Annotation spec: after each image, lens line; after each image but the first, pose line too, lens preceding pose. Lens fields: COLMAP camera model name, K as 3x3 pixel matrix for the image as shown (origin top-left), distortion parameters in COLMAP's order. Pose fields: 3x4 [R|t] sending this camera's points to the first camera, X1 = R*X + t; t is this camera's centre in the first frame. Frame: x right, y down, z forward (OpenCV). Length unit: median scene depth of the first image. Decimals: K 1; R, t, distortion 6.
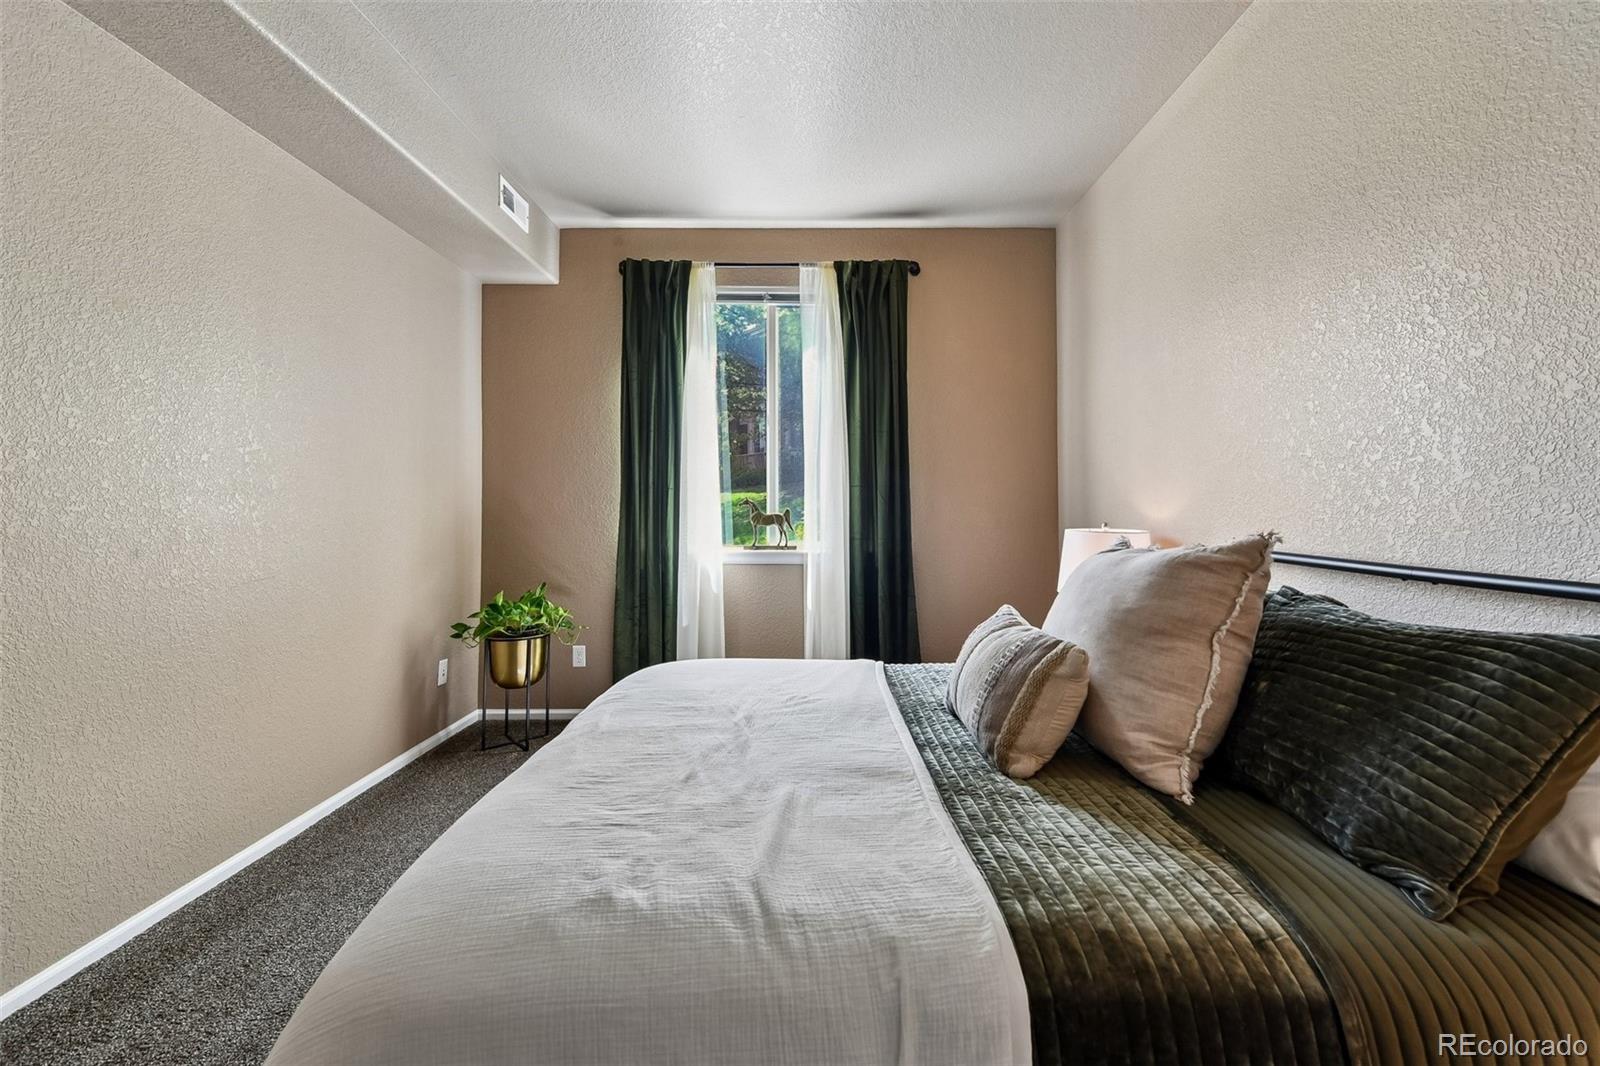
lens RADIAL K [[650.9, 0, 804.5], [0, 650.9, 495.4], [0, 0, 1]] dist [0.002006, -0.000410]
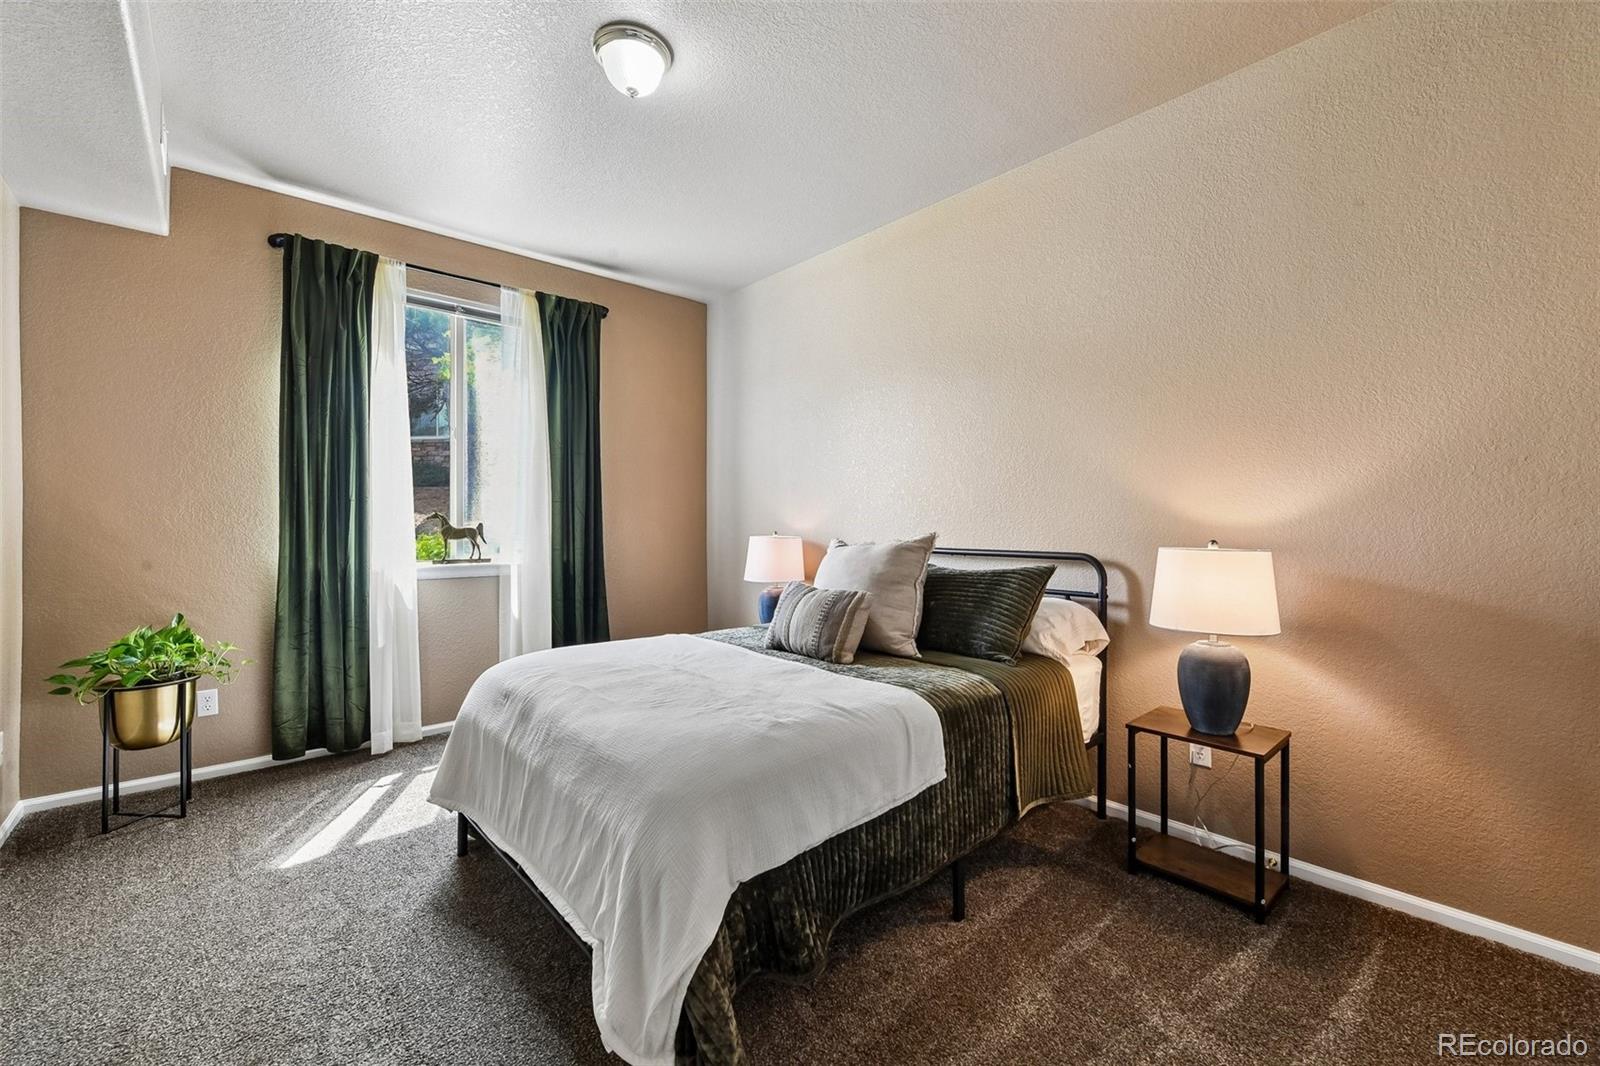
lens RADIAL K [[634.7, 0, 812.3], [0, 634.7, 528.8], [0, 0, 1]] dist [0.007761, -0.002244]
pose [[0.754218, -0.009260, 0.656559, -0.315139], [-0.011128, 0.999577, 0.026881, -0.002031], [-0.656530, -0.027580, 0.753796, -0.101879]]
